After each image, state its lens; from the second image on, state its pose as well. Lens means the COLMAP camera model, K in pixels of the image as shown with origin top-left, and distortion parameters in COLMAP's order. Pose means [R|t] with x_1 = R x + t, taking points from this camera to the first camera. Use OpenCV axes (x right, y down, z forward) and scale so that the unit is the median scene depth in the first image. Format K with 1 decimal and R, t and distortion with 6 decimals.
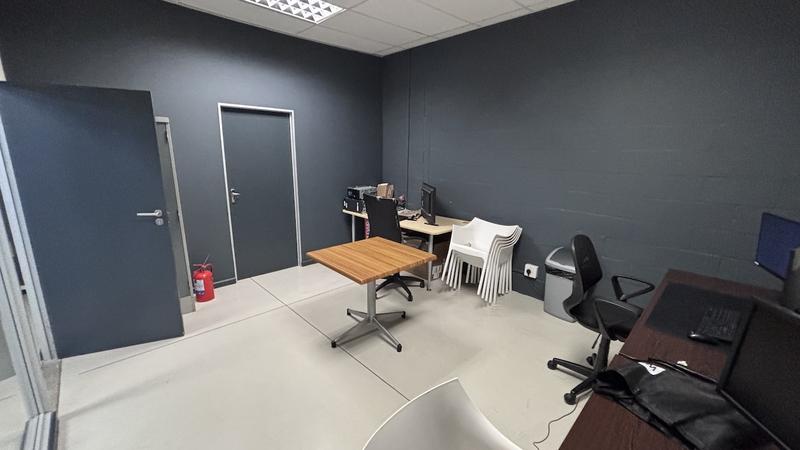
lens RADIAL K [[321.7, 0, 402.4], [0, 321.7, 223.8], [0, 0, 1]] dist [-0.001818, -0.000008]
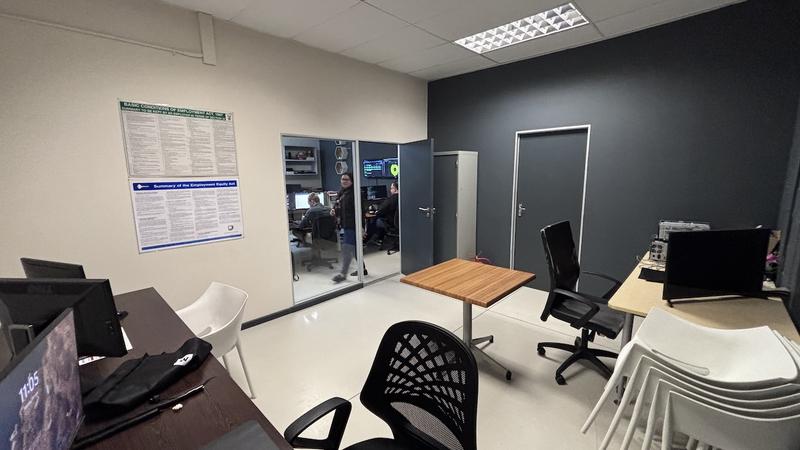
lens RADIAL K [[321.7, 0, 403.9], [0, 321.7, 222.5], [0, 0, 1]] dist [-0.001818, -0.000008]
pose [[0.077689, 0.146217, -0.986197, 0.622471], [-0.209641, 0.969466, 0.127222, -0.109634], [0.974687, 0.196864, 0.105970, 0.526933]]
